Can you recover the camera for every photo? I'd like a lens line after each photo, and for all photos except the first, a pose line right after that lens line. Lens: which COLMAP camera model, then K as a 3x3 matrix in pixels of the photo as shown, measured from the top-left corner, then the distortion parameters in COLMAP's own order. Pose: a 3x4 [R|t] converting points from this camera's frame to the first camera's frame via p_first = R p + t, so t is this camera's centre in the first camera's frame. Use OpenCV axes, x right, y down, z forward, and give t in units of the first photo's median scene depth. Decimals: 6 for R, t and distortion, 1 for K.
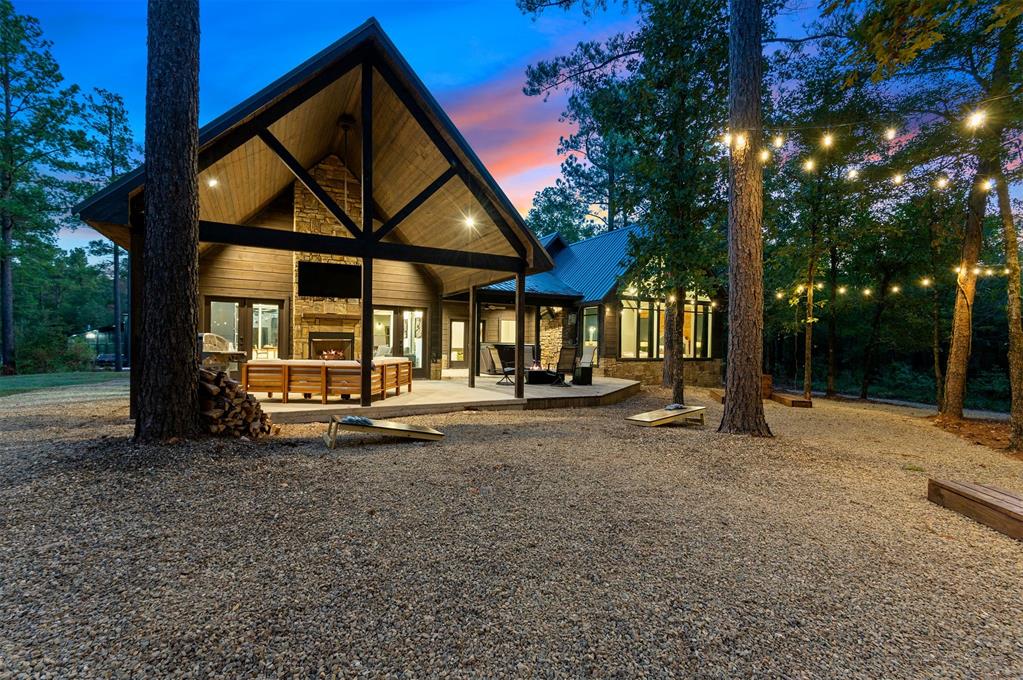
lens RADIAL K [[453.0, 0, 511.5], [0, 453.0, 340.0], [0, 0, 1]] dist [0.040212, -0.000218]
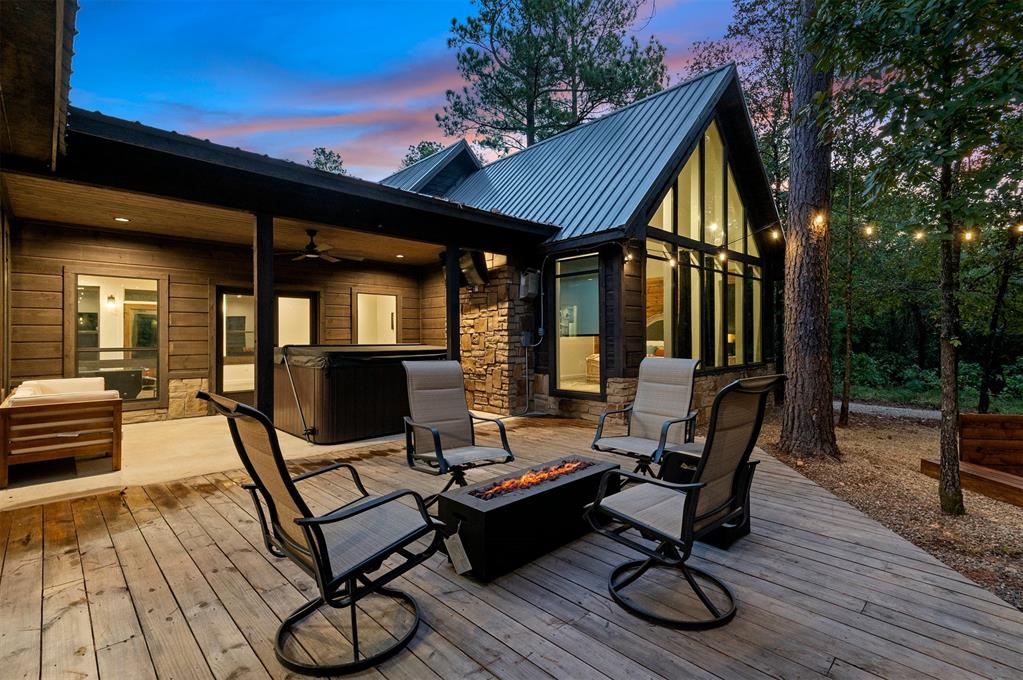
lens RADIAL K [[460.5, 0, 510.8], [0, 460.5, 336.4], [0, 0, 1]] dist [0.023366, -0.000124]
pose [[0.962719, -0.022180, 0.269593, -0.000425], [0.021370, 0.999754, 0.005940, -0.001133], [-0.269659, 0.000043, 0.962956, 0.716800]]
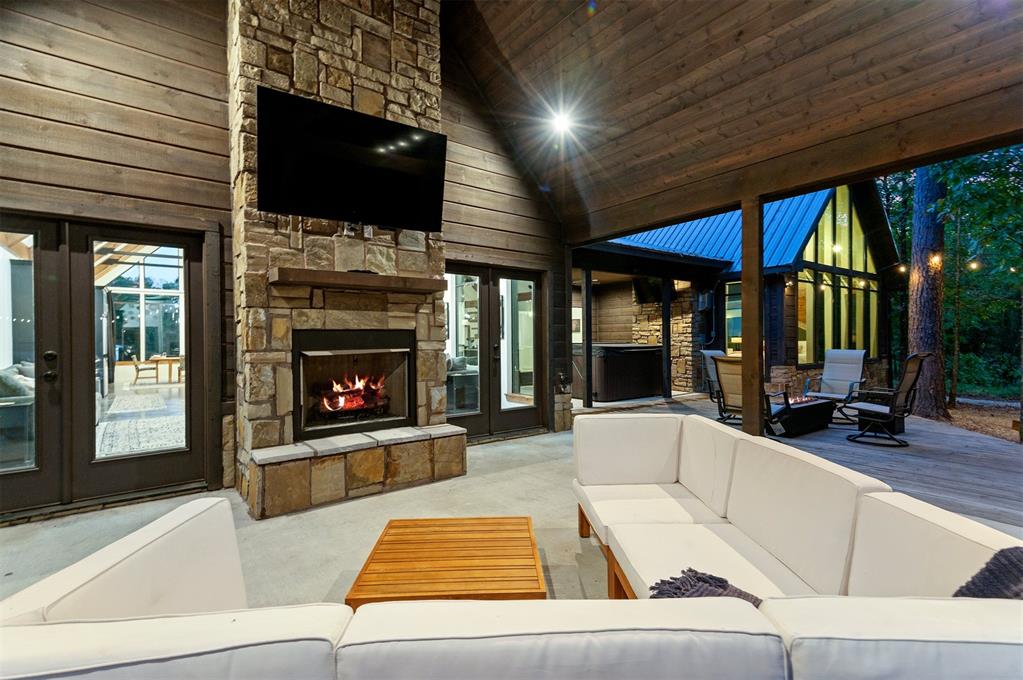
lens RADIAL K [[467.1, 0, 511.5], [0, 467.1, 340.0], [0, 0, 1]] dist [0.023882, -0.000204]
pose [[0.988195, -0.024081, 0.151298, -0.267197], [0.022913, 0.999693, 0.009455, -0.007773], [-0.151479, -0.005877, 0.988443, 0.509374]]
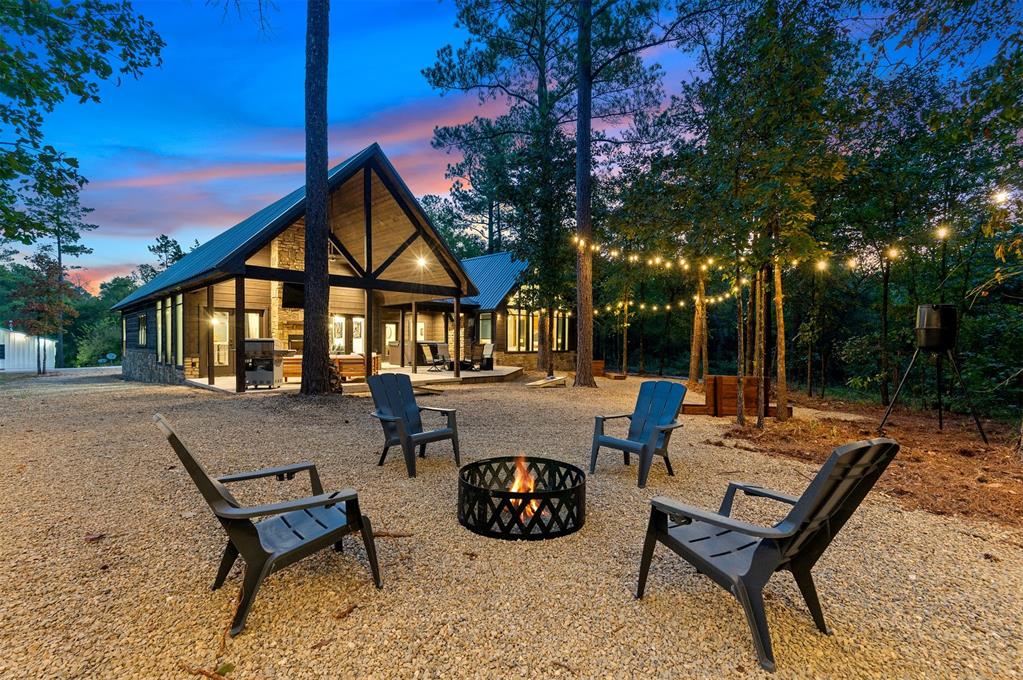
lens RADIAL K [[453.0, 0, 511.5], [0, 453.0, 340.0], [0, 0, 1]] dist [0.040212, -0.000218]
pose [[0.957274, -0.008073, 0.289070, -0.162696], [0.005127, 0.999927, 0.010949, -0.010788], [-0.289137, -0.008999, 0.957245, -0.352743]]
